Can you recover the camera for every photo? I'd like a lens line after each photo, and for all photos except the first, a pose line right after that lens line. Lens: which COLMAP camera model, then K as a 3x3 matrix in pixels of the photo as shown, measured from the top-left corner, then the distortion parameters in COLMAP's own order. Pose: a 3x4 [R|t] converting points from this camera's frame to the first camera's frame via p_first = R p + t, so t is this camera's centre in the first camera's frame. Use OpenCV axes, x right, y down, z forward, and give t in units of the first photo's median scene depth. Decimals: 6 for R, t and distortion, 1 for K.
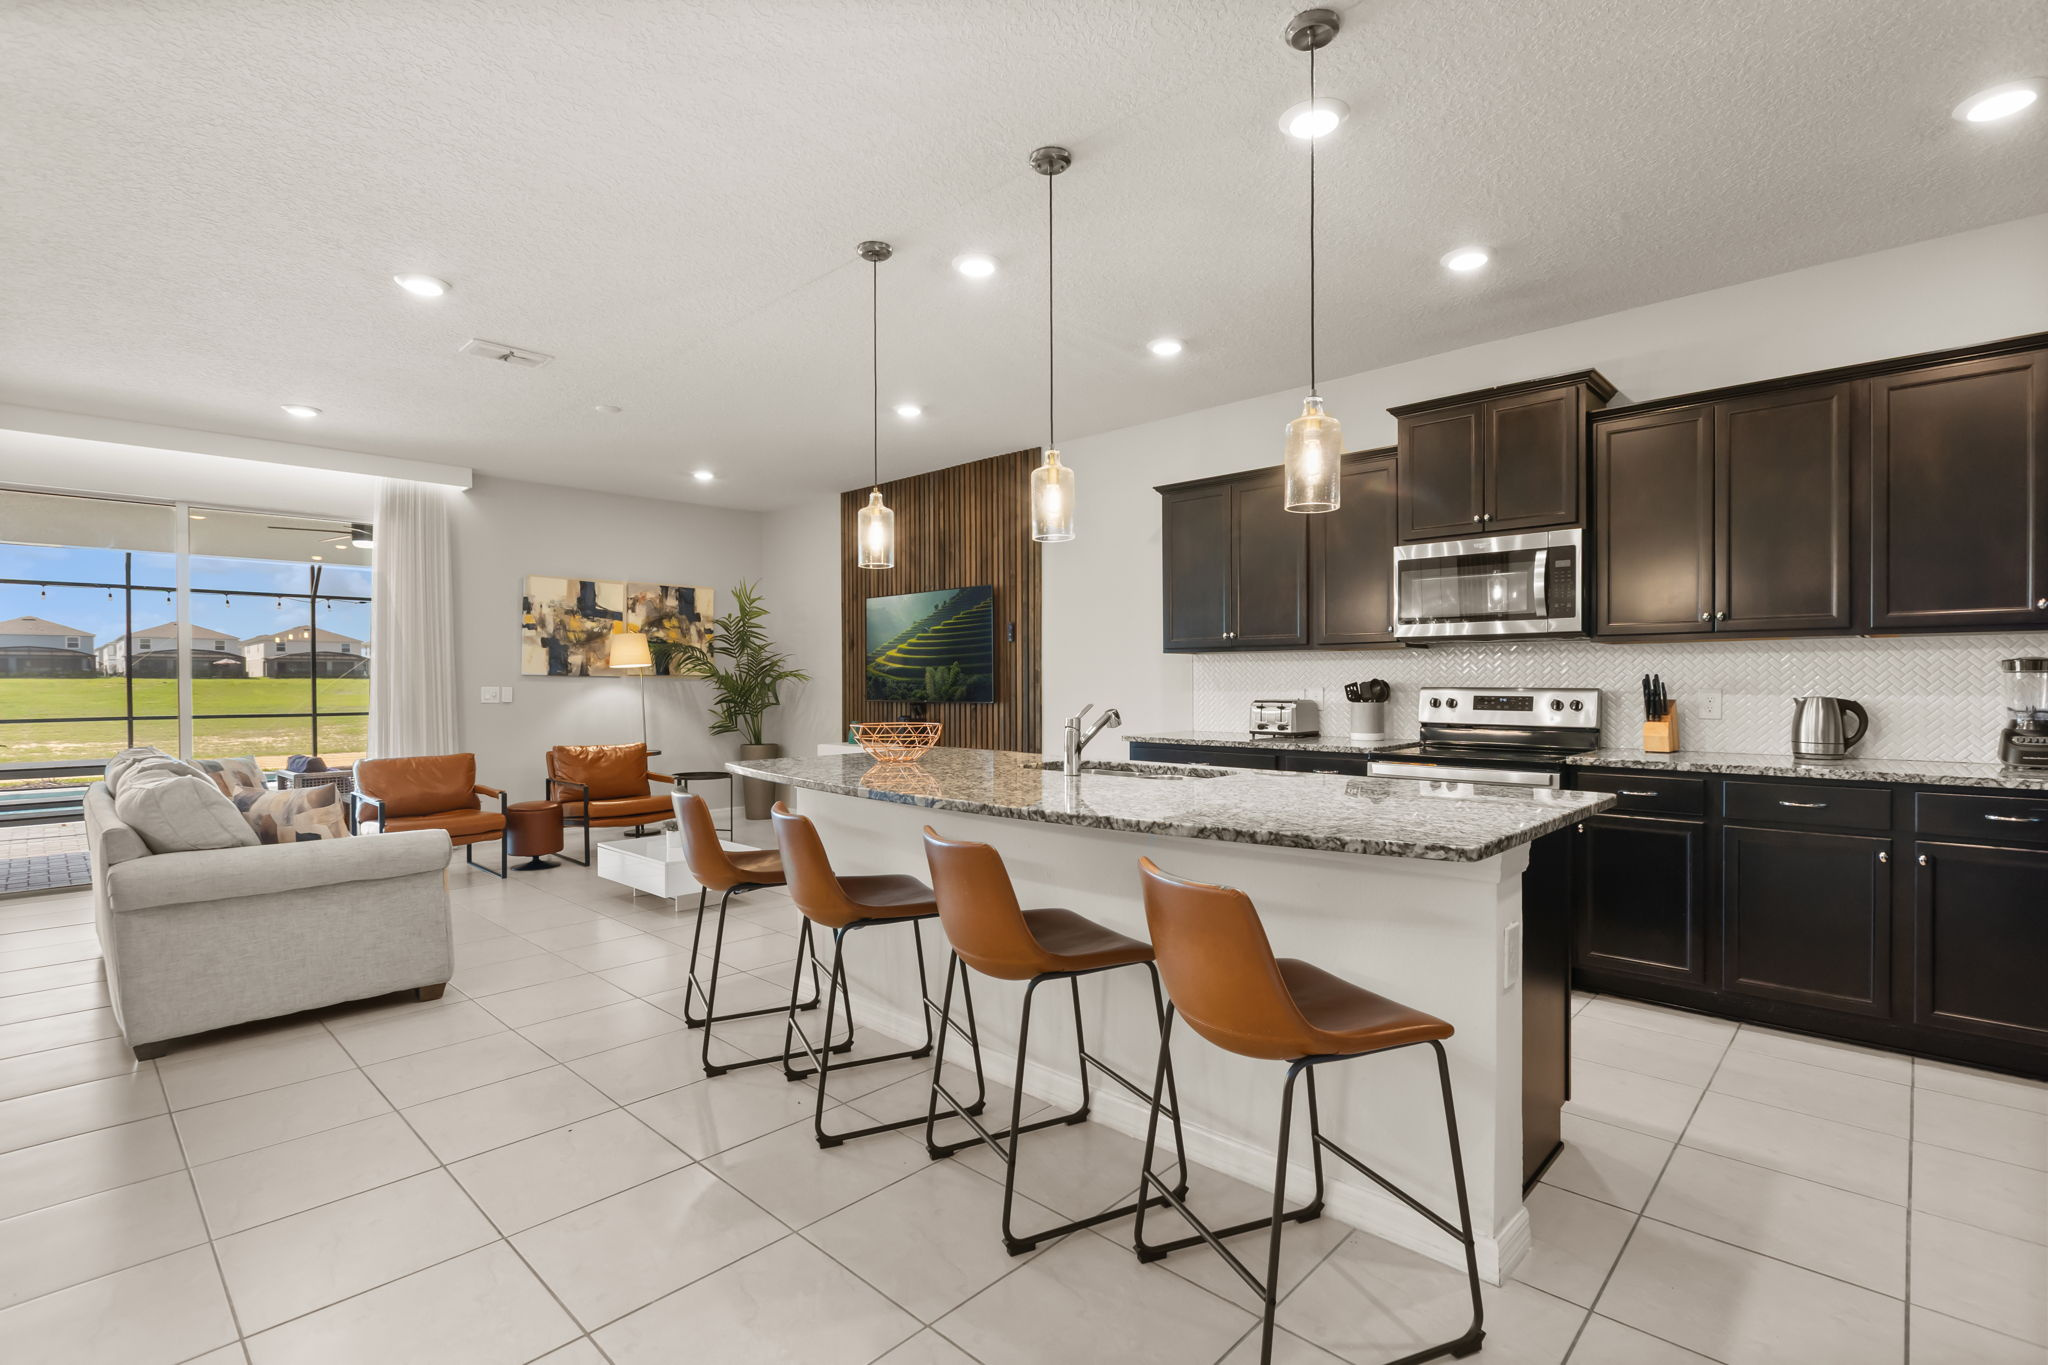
lens RADIAL K [[949.9, 0, 1028.0], [0, 949.9, 688.3], [0, 0, 1]] dist [-0.004369, -0.000225]
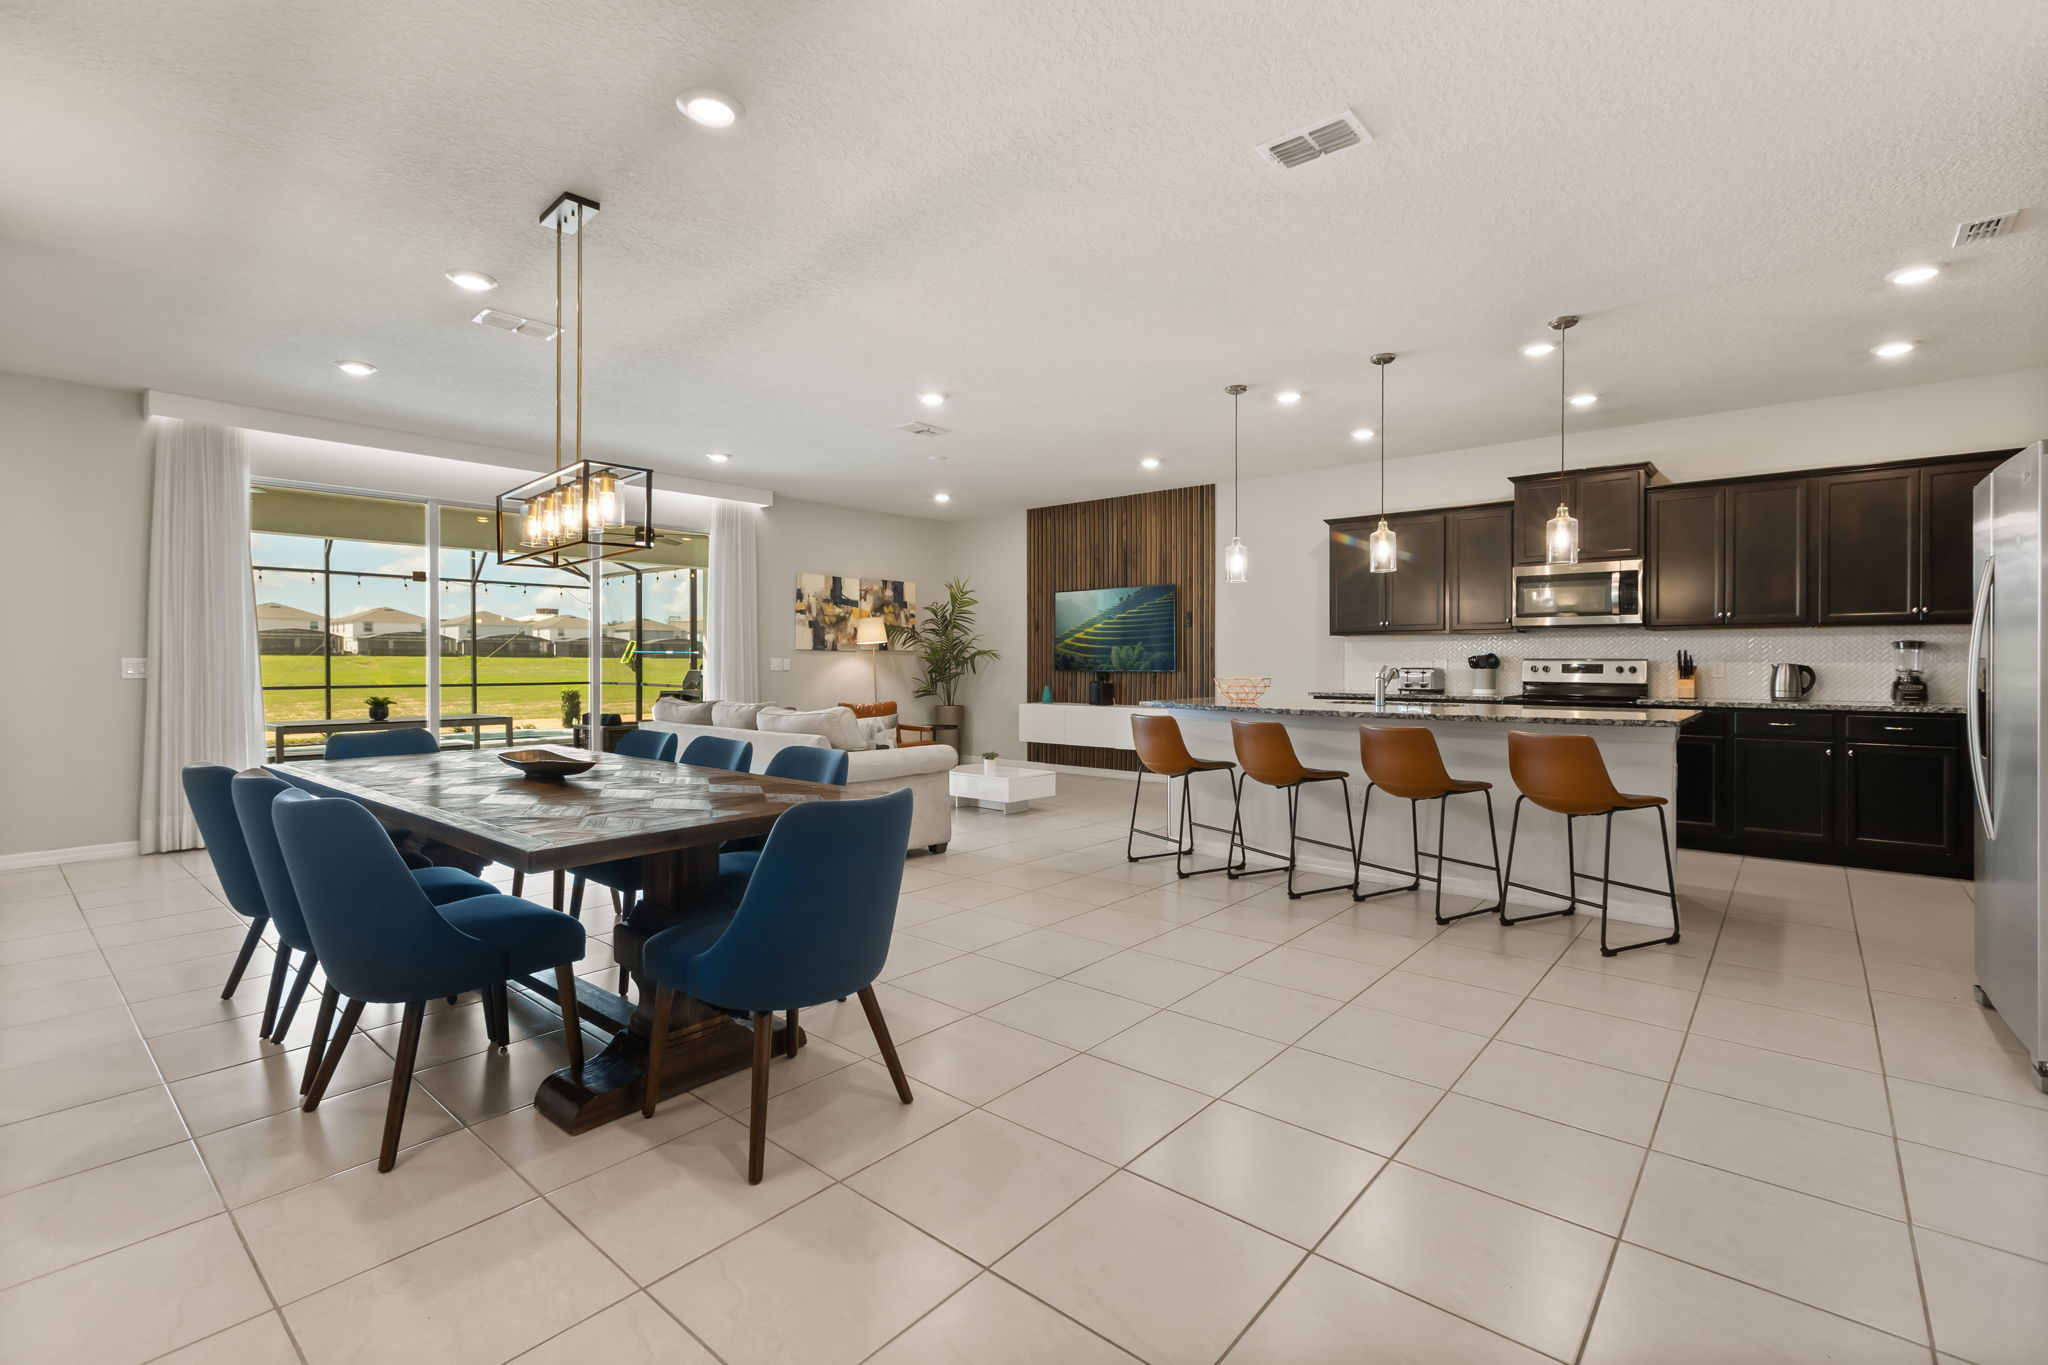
lens RADIAL K [[924.2, 0, 1022.5], [0, 924.2, 665.7], [0, 0, 1]] dist [0.002304, 0.000235]
pose [[0.998584, 0.003838, 0.053050, -0.493171], [-0.003672, 0.999988, -0.003212, 0.018951], [-0.053062, 0.003013, 0.998587, -0.461907]]
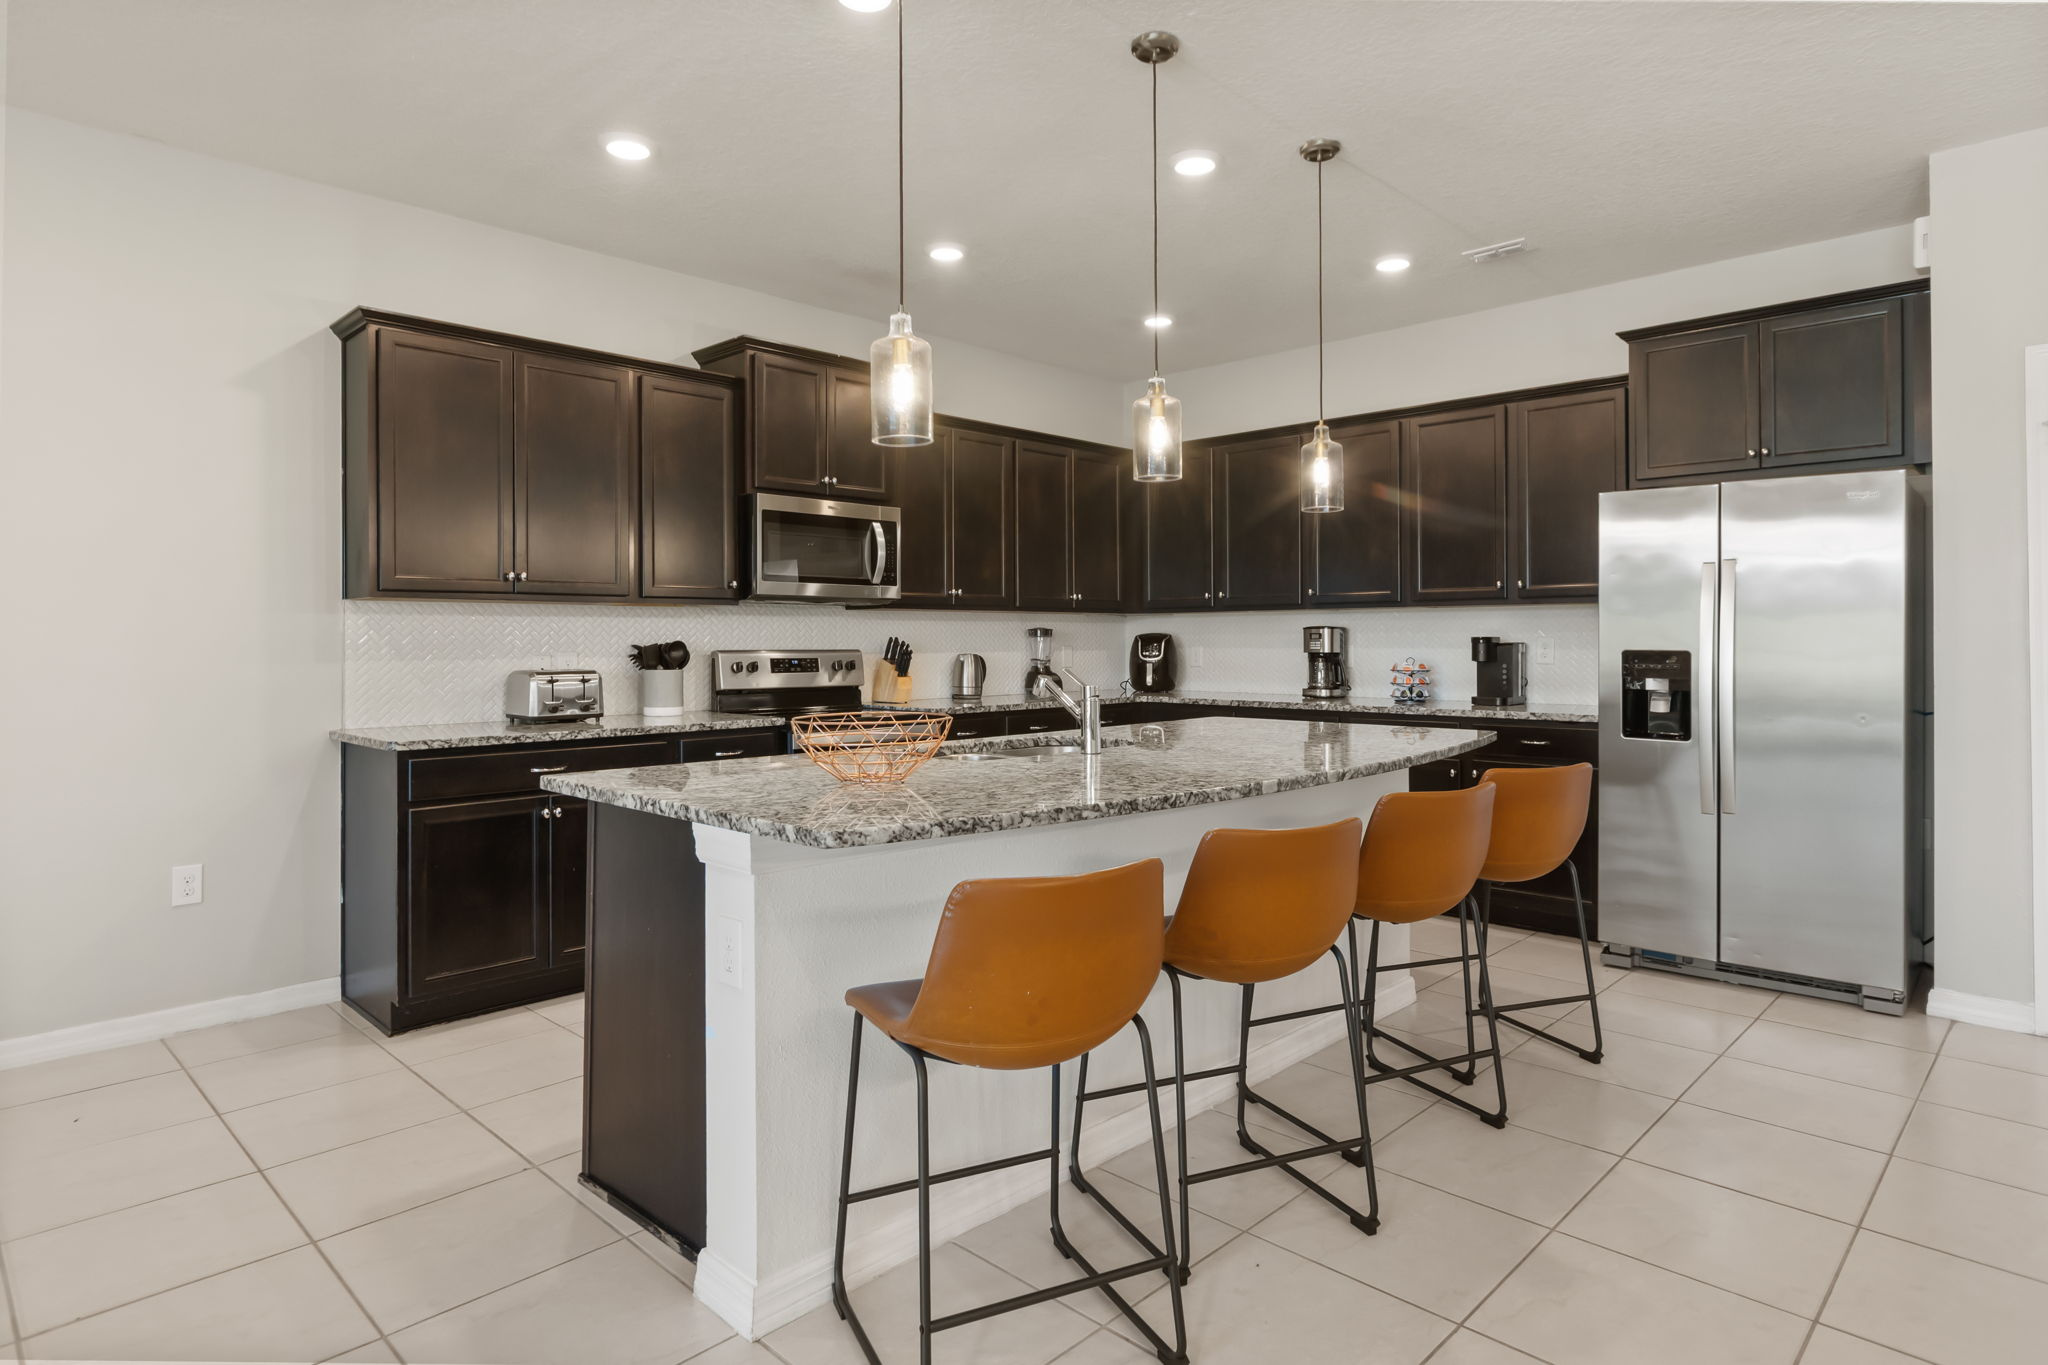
lens RADIAL K [[1125.1, 0, 1025.1], [0, 1125.1, 634.5], [0, 0, 1]] dist [0.004266, 0.000432]
pose [[0.016236, 0.007814, 0.999838, -0.672501], [0.011916, 0.999897, -0.008008, -0.004315], [-0.999797, 0.012044, 0.016142, 0.737257]]
